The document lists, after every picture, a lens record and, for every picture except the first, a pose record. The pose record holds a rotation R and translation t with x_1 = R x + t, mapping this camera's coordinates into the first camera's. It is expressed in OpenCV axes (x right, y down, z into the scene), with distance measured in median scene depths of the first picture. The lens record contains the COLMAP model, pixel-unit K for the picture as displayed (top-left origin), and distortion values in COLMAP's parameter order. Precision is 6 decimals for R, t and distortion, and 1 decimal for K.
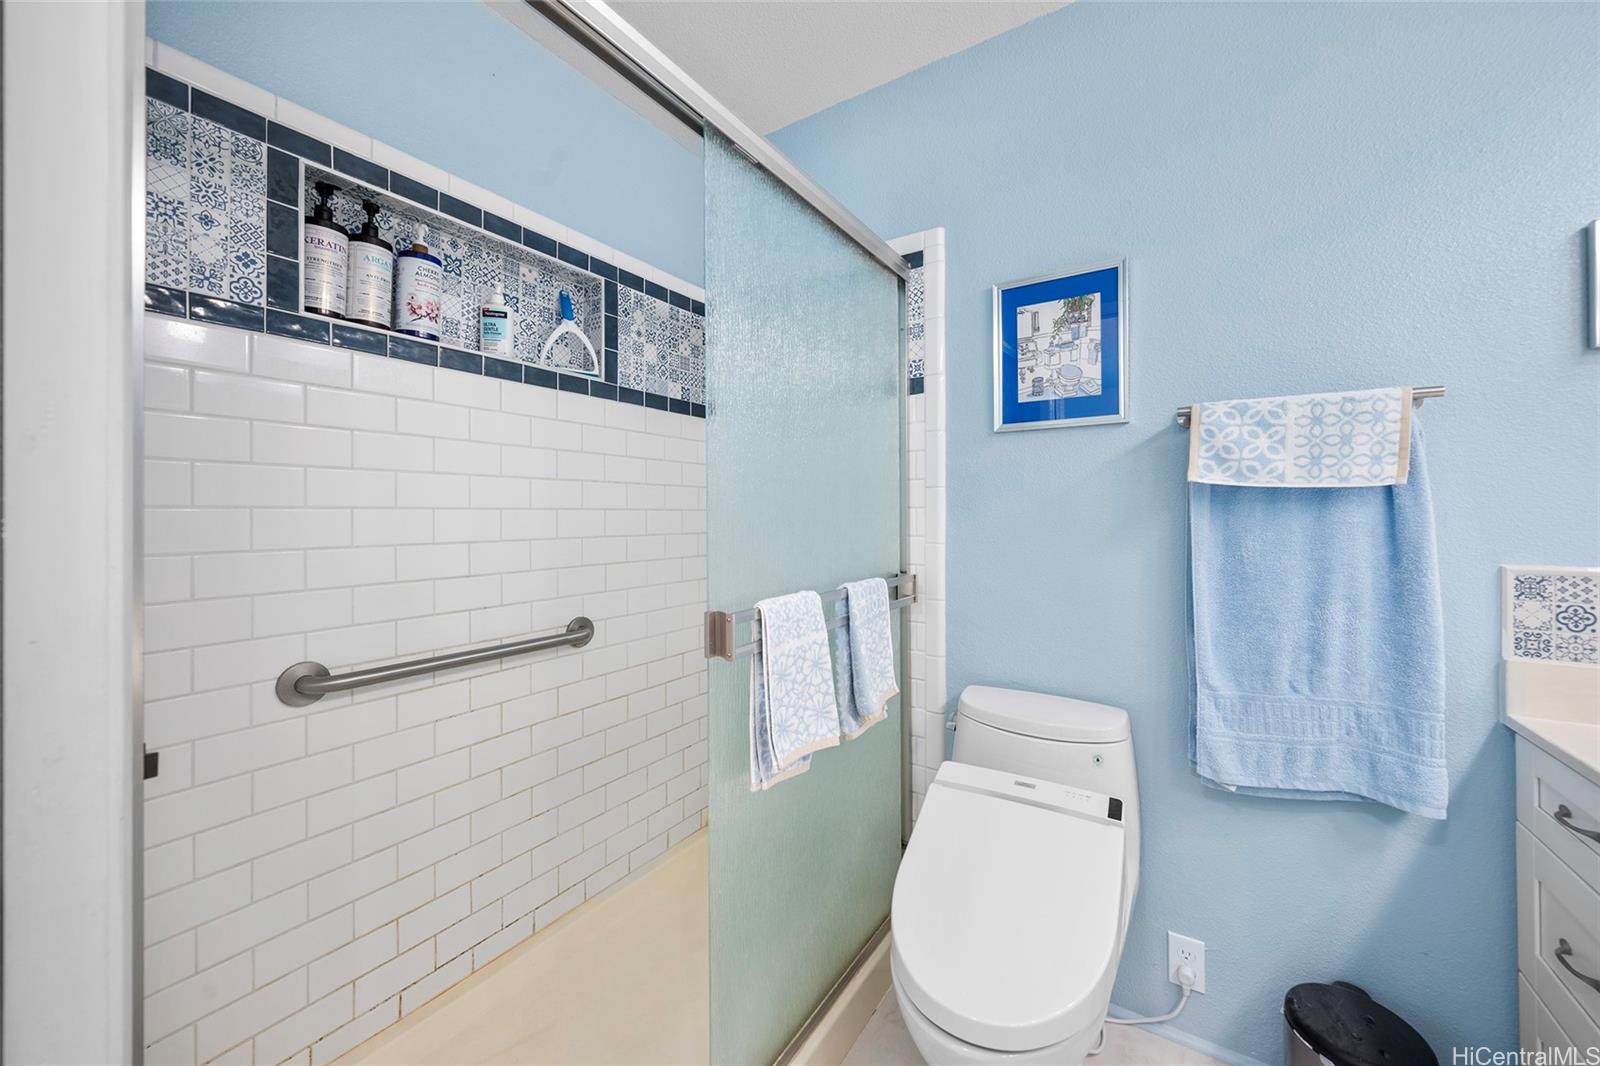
lens RADIAL K [[591.2, 0, 806.2], [0, 591.2, 509.0], [0, 0, 1]] dist [-0.005329, -0.000374]
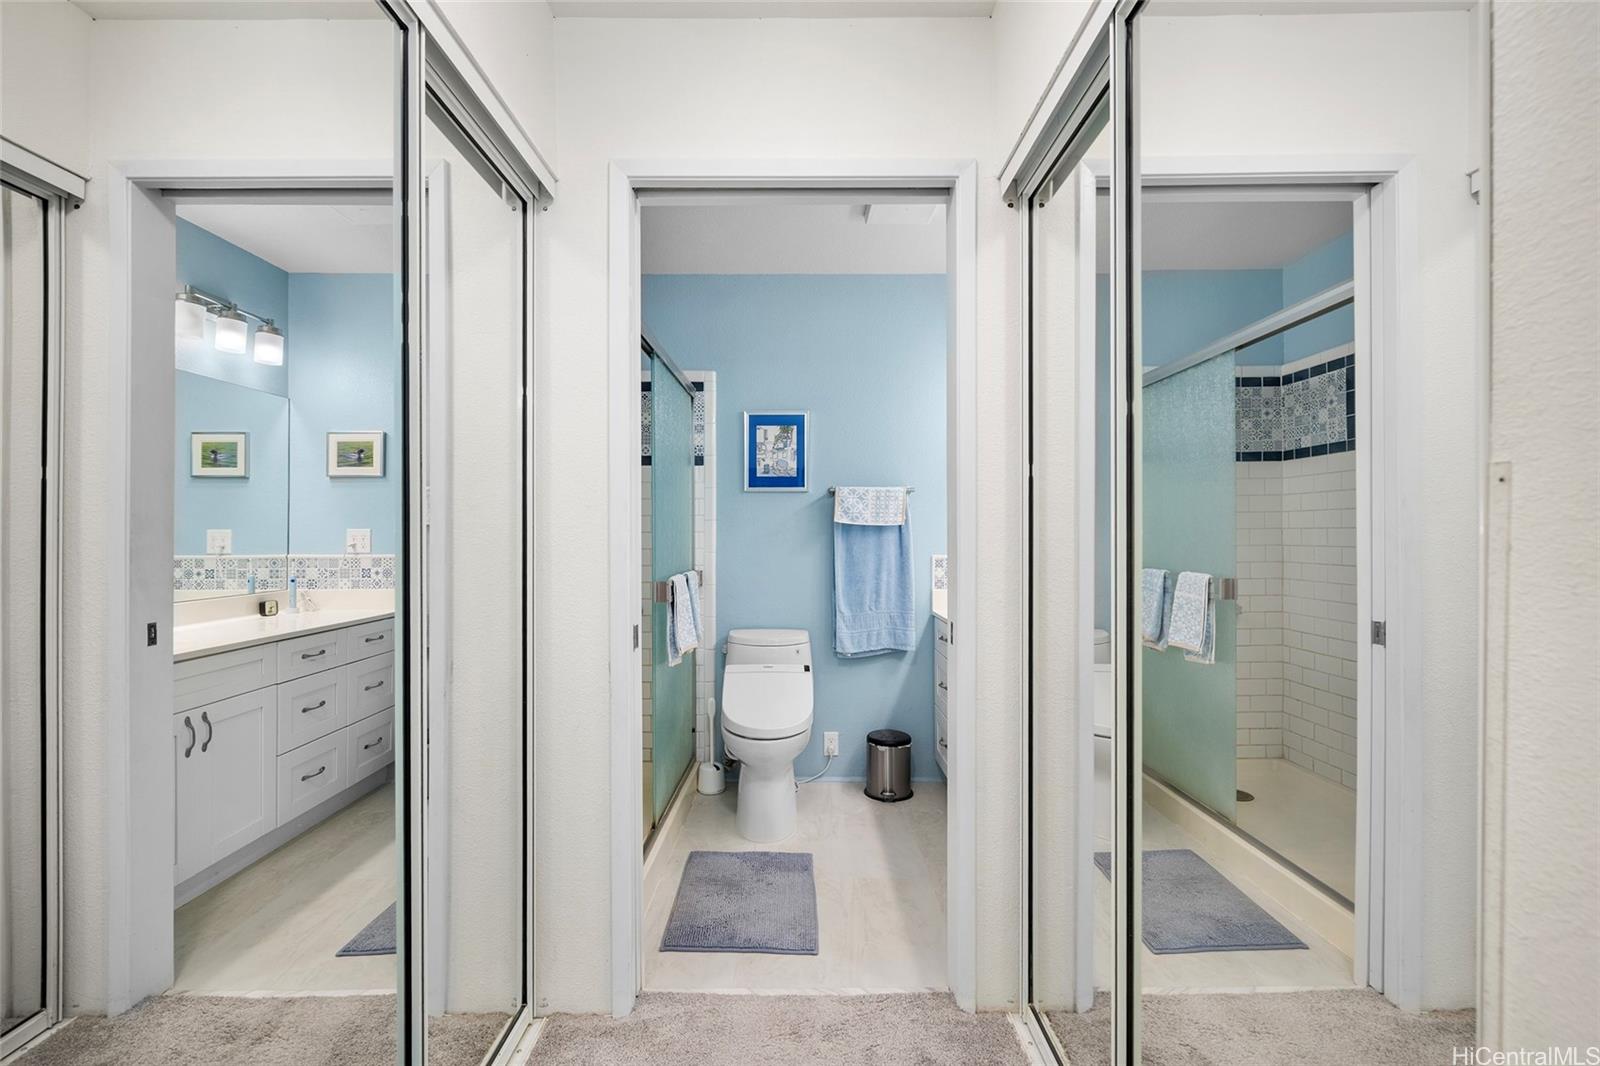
lens RADIAL K [[687.8, 0, 801.6], [0, 687.8, 533.7], [0, 0, 1]] dist [0.001097, 0.000052]
pose [[0.839218, 0.003282, 0.543786, -0.835703], [-0.006604, 0.999970, 0.004158, -0.010317], [-0.543755, -0.007081, 0.839214, -1.074714]]
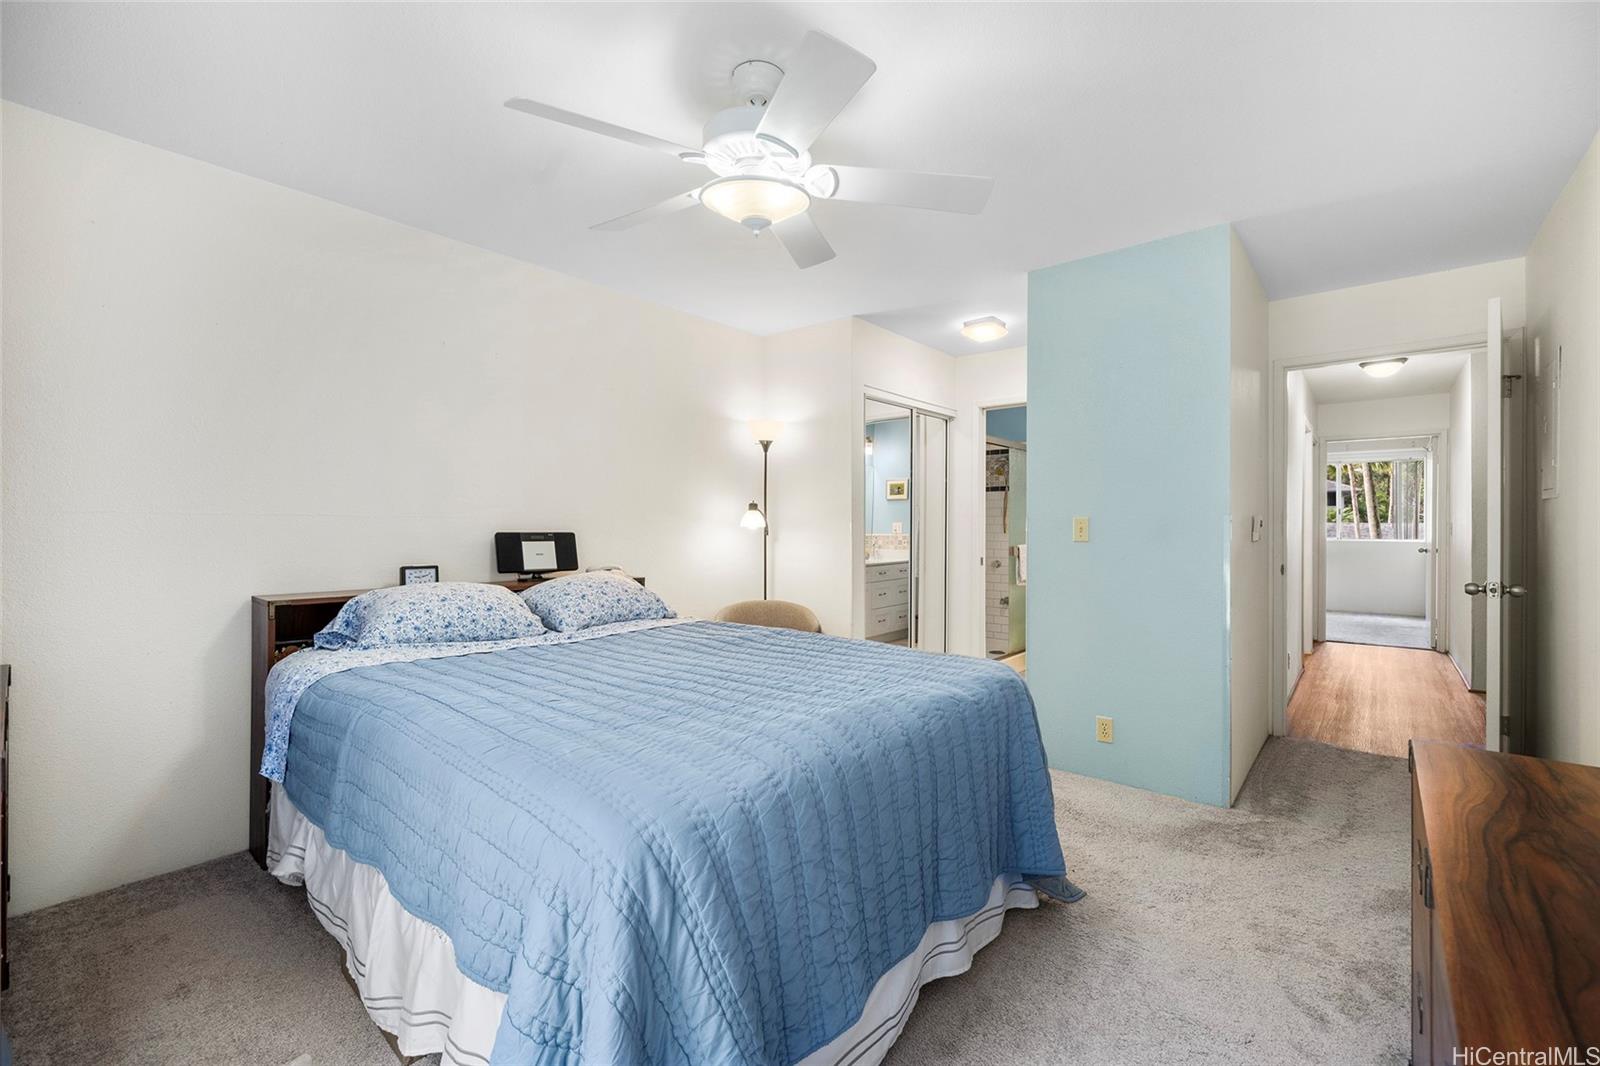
lens RADIAL K [[687.8, 0, 800.5], [0, 687.8, 534.2], [0, 0, 1]] dist [0.001097, 0.000052]
pose [[0.987285, 0.002368, -0.158940, -0.698521], [-0.001422, 0.999981, 0.006062, 0.051293], [0.158951, -0.005759, 0.987270, -4.133422]]
